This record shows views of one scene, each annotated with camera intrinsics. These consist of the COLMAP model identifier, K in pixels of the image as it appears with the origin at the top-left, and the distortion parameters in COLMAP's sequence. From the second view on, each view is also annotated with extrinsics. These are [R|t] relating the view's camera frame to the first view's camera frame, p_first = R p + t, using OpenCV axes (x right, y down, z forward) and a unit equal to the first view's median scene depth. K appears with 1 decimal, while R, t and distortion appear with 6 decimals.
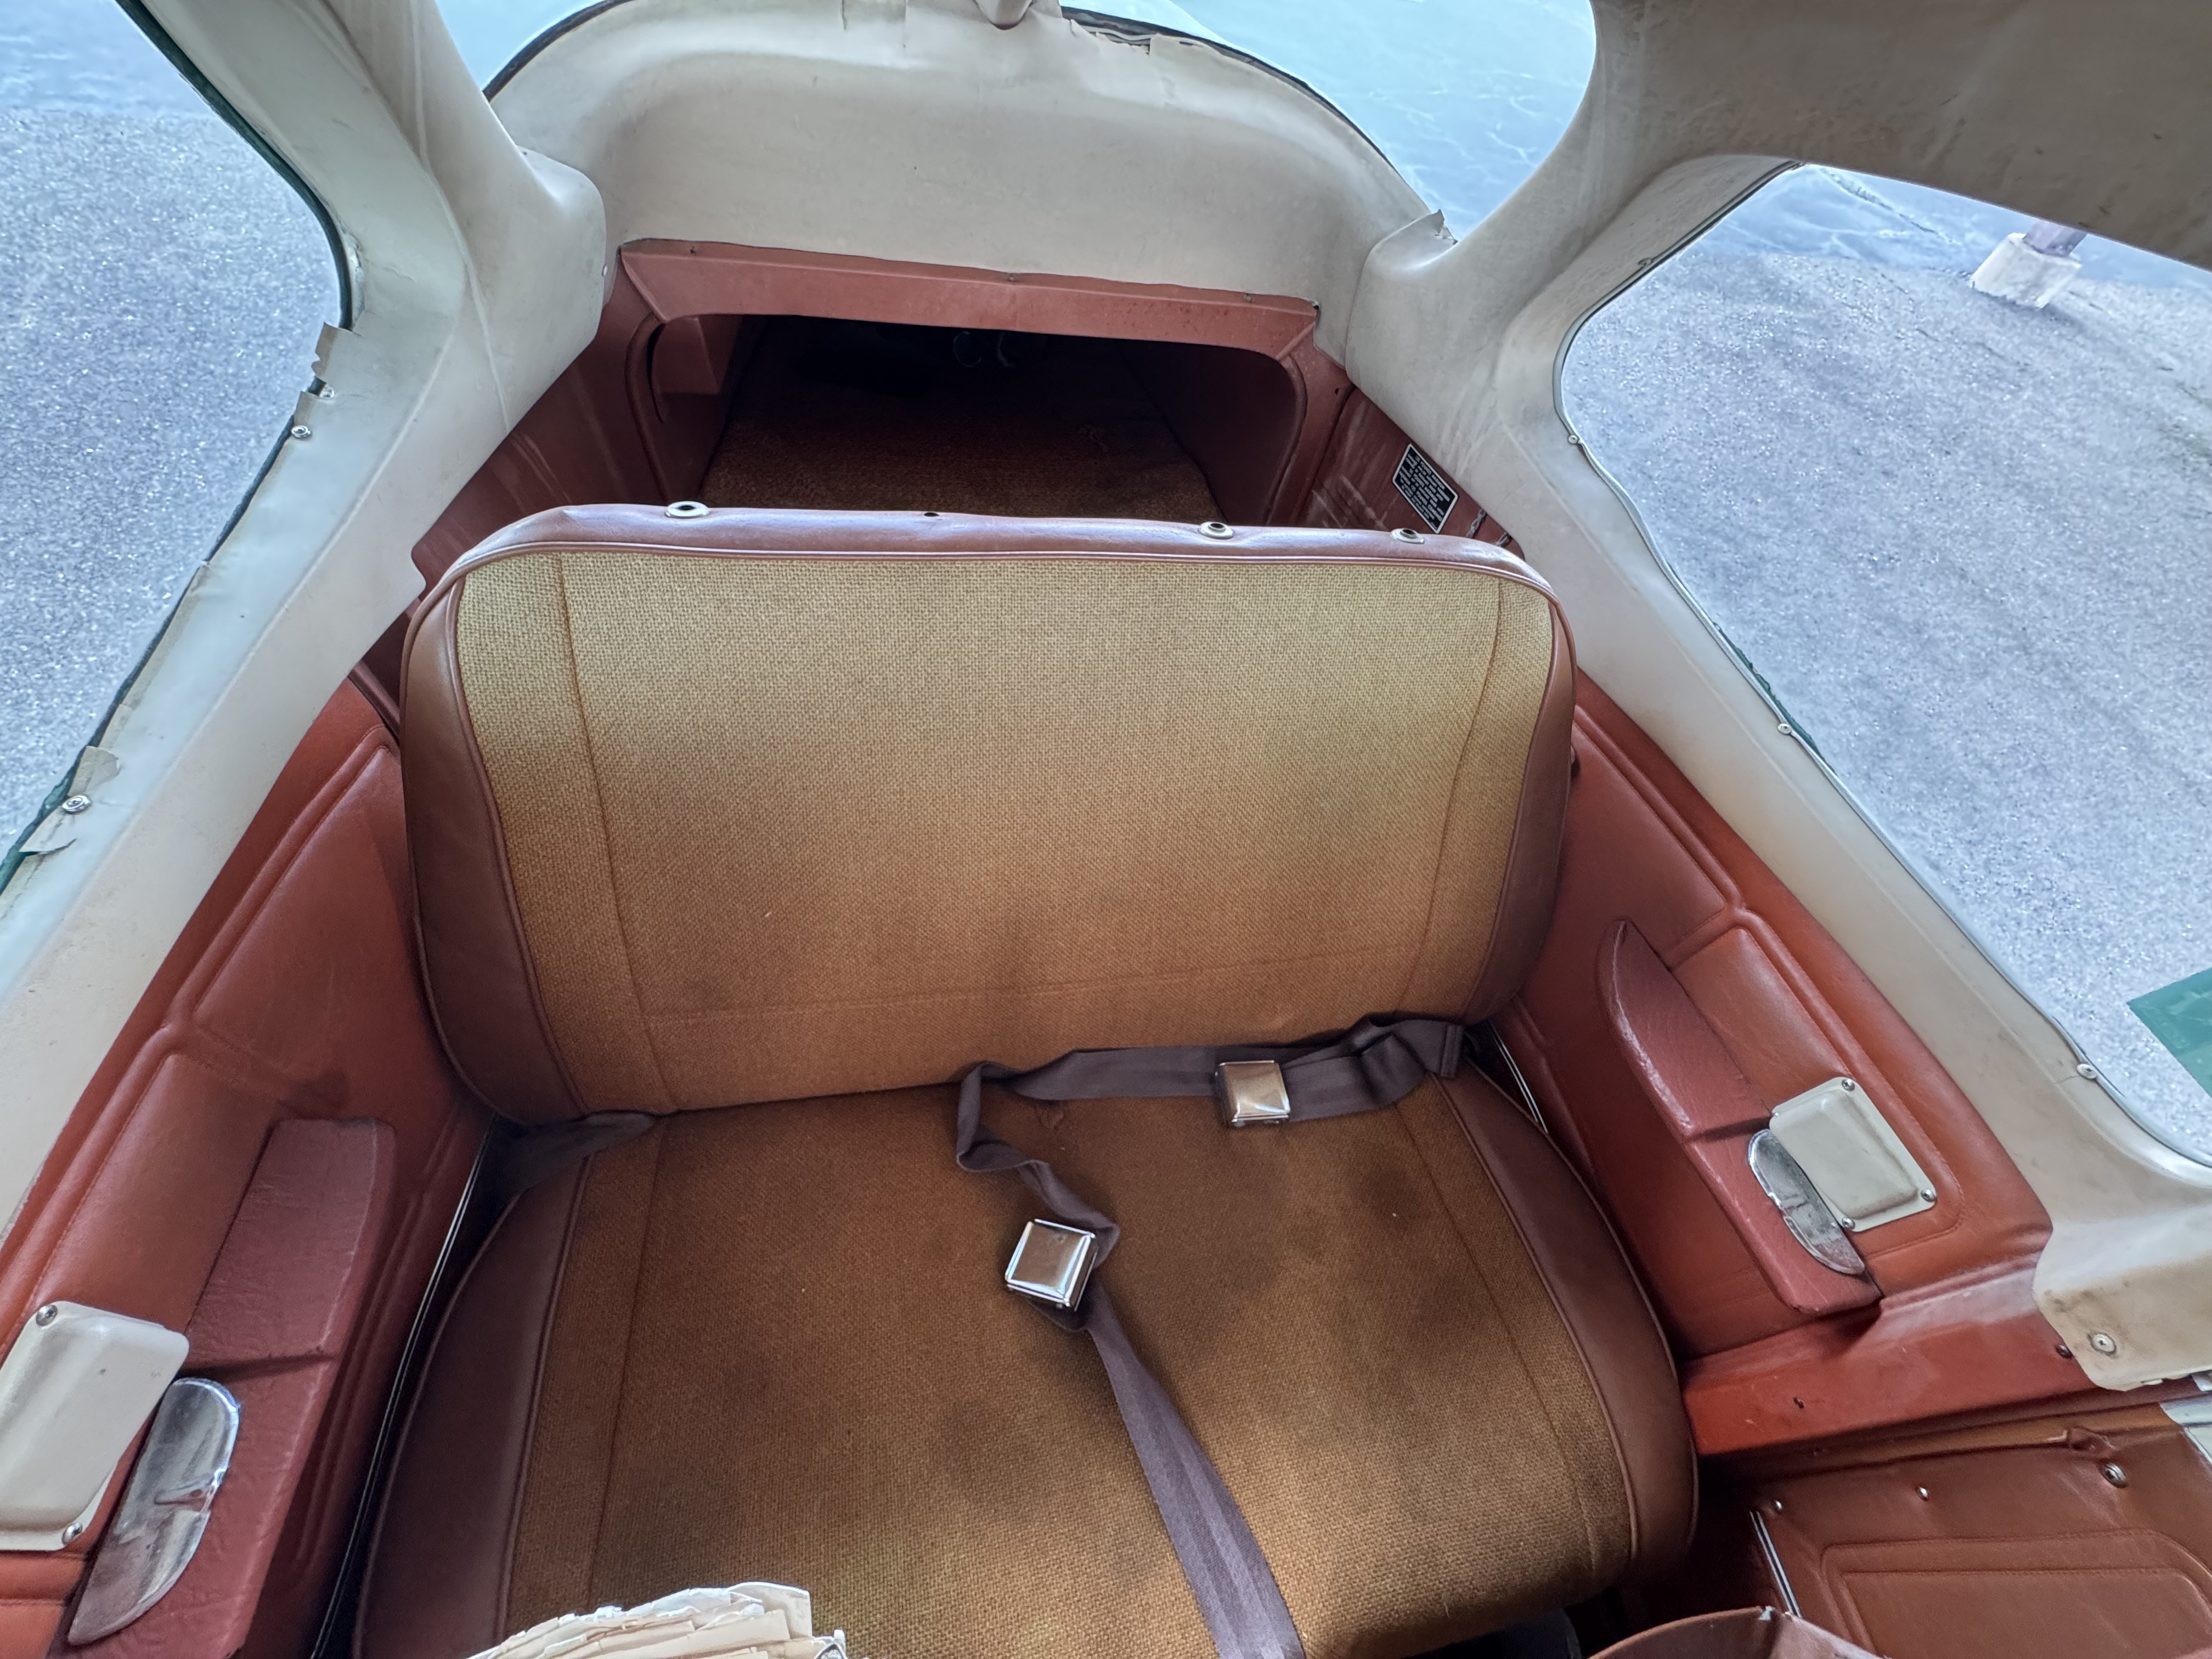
lens RADIAL K [[885.6, 0, 1110.3], [0, 885.6, 820.0], [0, 0, 1]] dist [-0.004170, 0.000890]
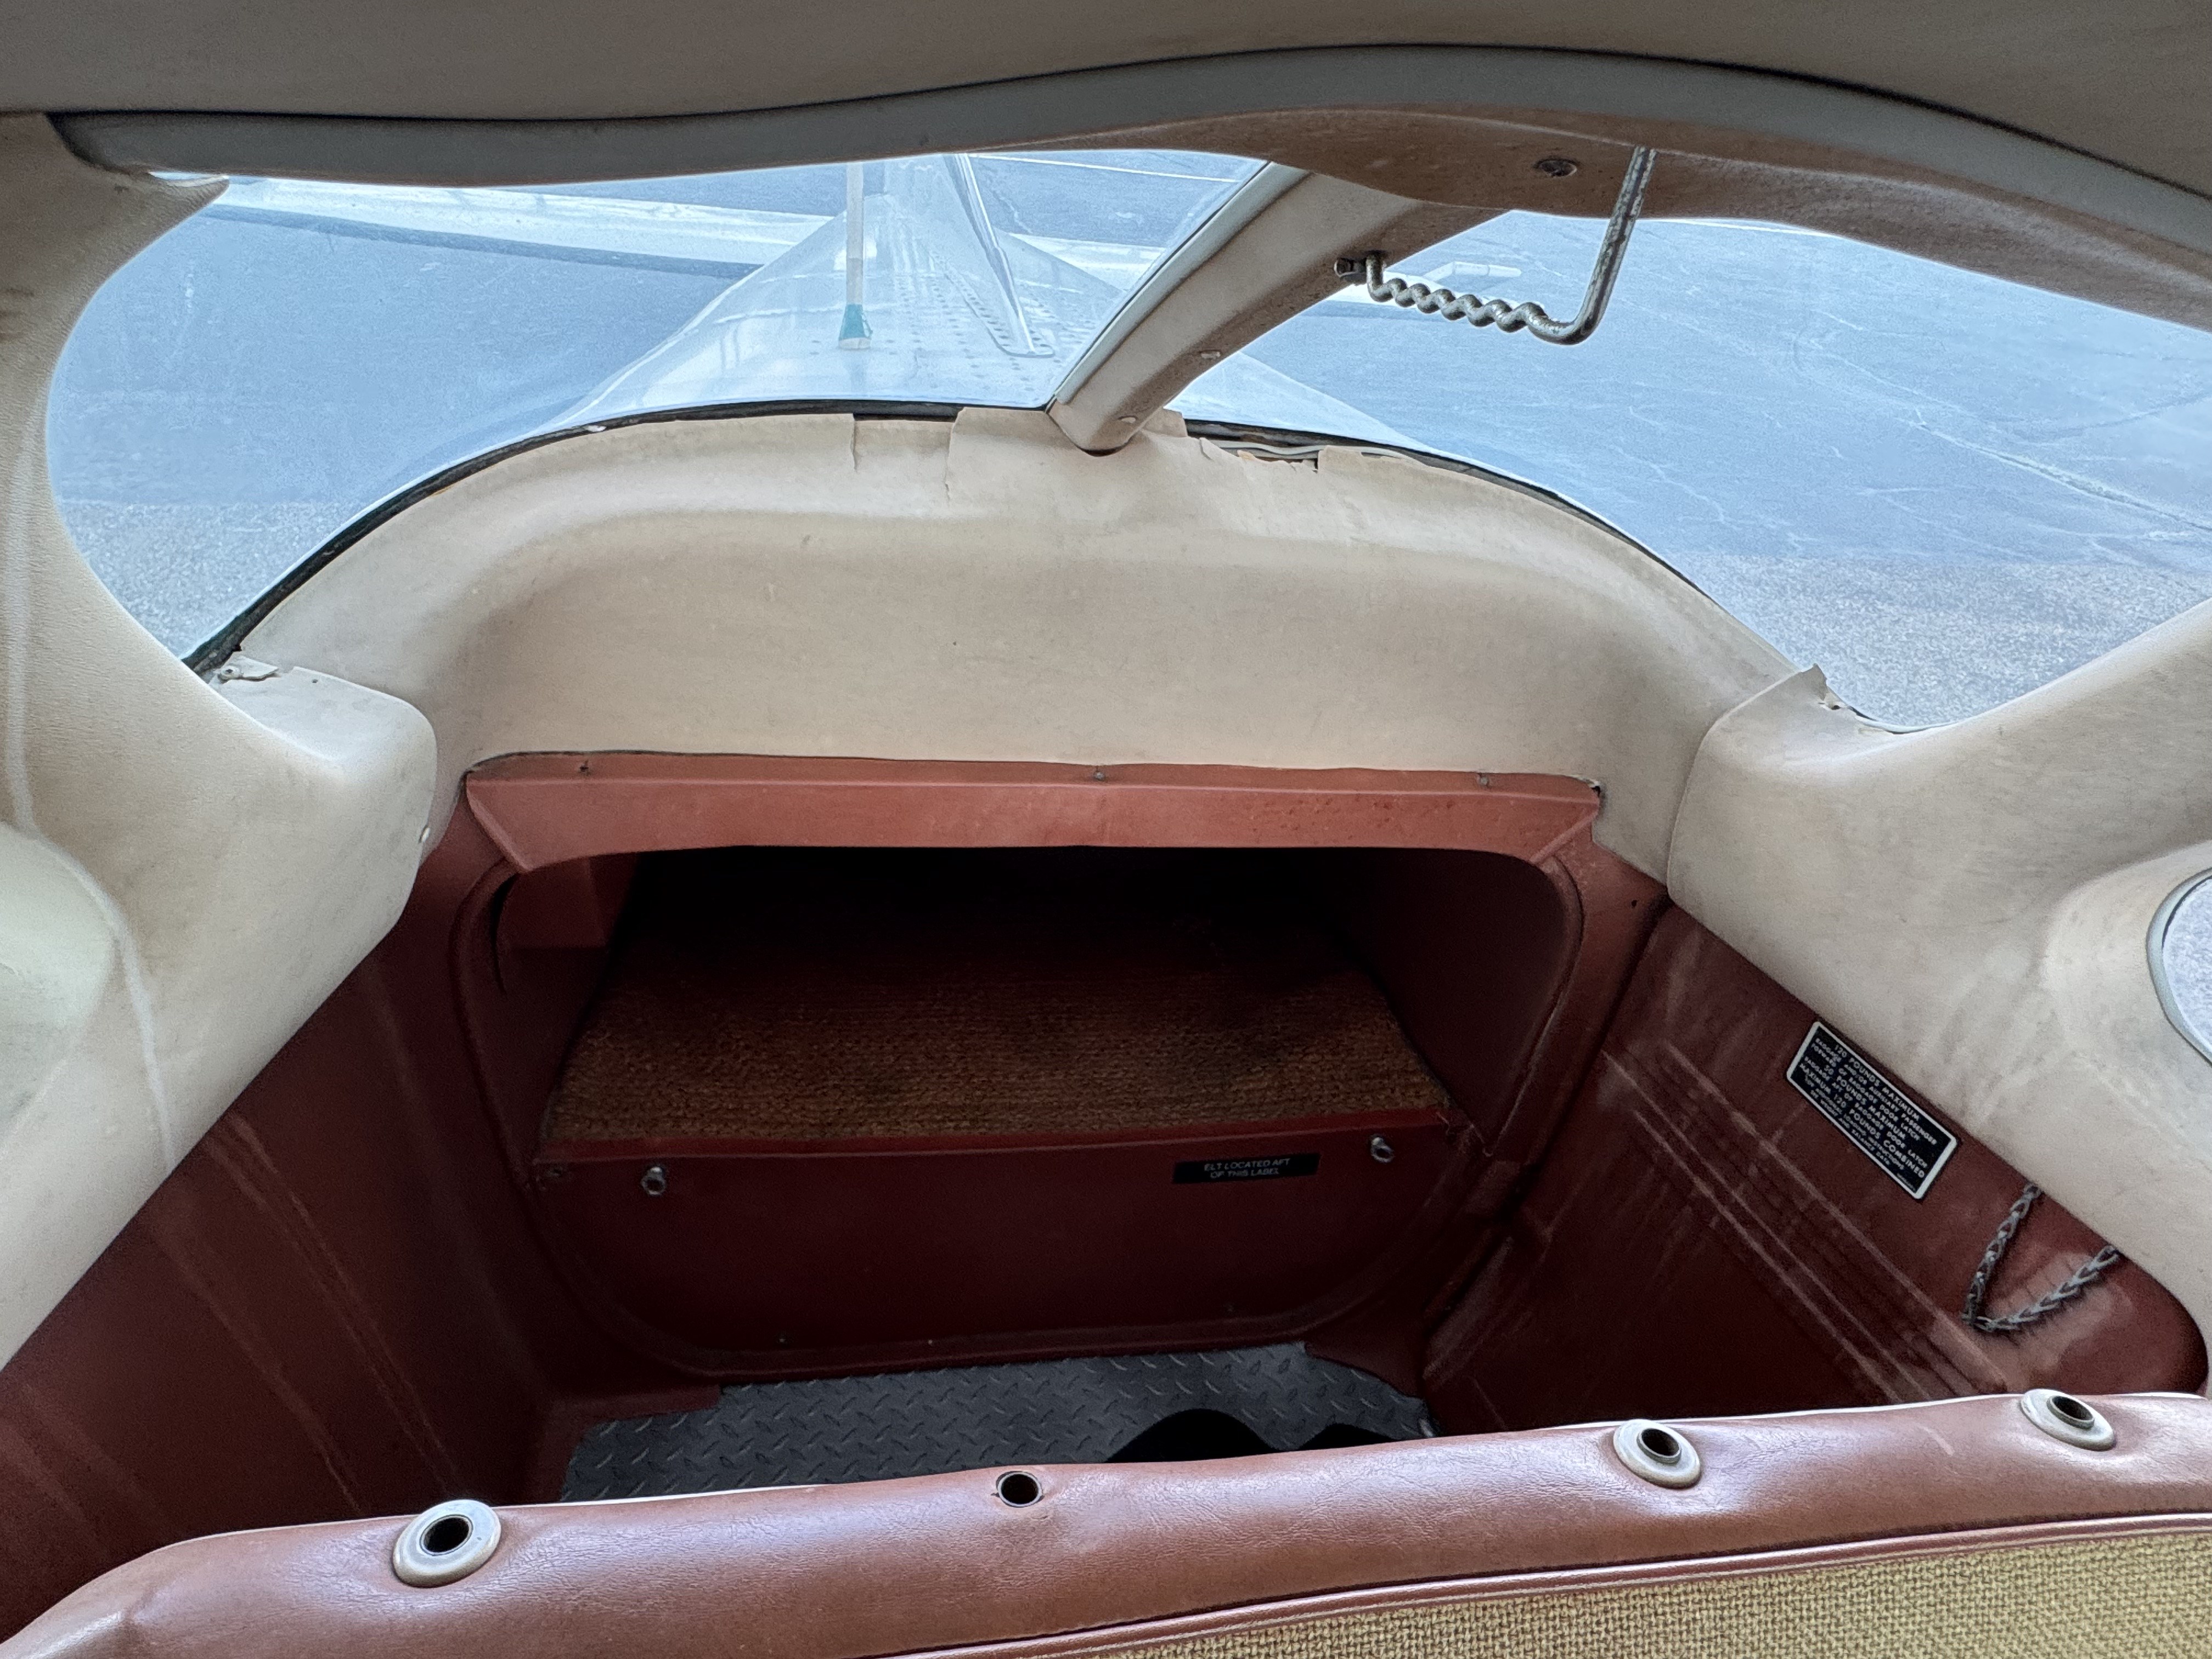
lens RADIAL K [[1274.6, 0, 1096.9], [0, 1274.6, 839.5], [0, 0, 1]] dist [-0.005224, -0.008233]
pose [[0.998923, -0.028478, -0.036623, -0.085055], [0.013477, 0.933510, -0.358298, -0.265401], [0.044392, 0.357418, 0.932889, 0.204606]]
